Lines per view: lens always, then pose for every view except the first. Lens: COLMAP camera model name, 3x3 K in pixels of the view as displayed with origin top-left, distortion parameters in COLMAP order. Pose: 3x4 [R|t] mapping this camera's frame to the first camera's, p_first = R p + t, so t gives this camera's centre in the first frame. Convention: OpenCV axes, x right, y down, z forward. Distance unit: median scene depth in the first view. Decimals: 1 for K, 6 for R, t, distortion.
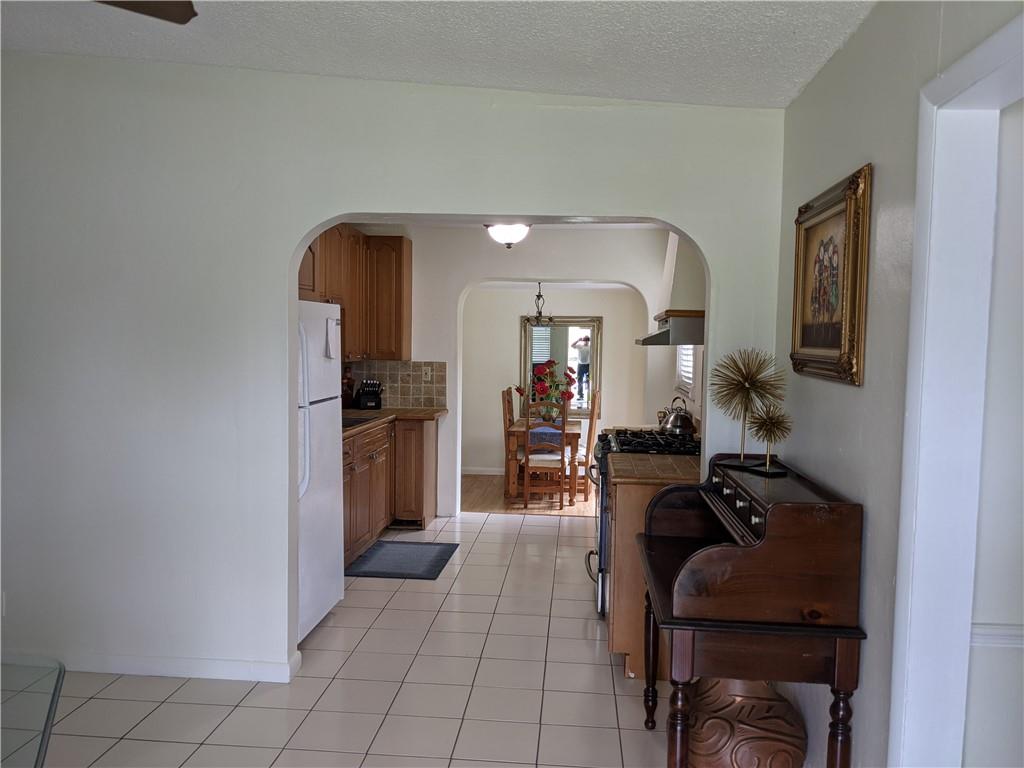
lens RADIAL K [[816.2, 0, 507.7], [0, 816.2, 391.7], [0, 0, 1]] dist [0.065015, -0.111670]
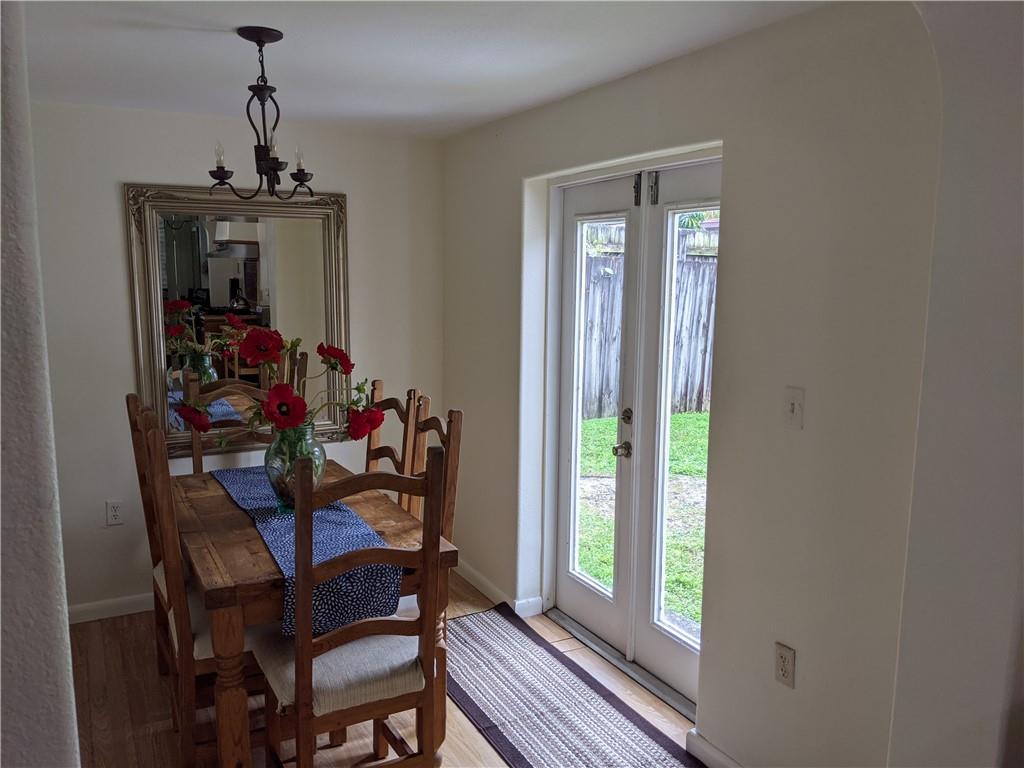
lens RADIAL K [[816.2, 0, 509.9], [0, 816.2, 389.8], [0, 0, 1]] dist [0.065015, -0.111670]
pose [[0.834452, -0.090692, 0.543566, -0.083474], [0.040292, 0.993766, 0.103951, -0.059659], [-0.549605, -0.064841, 0.832904, 1.060772]]
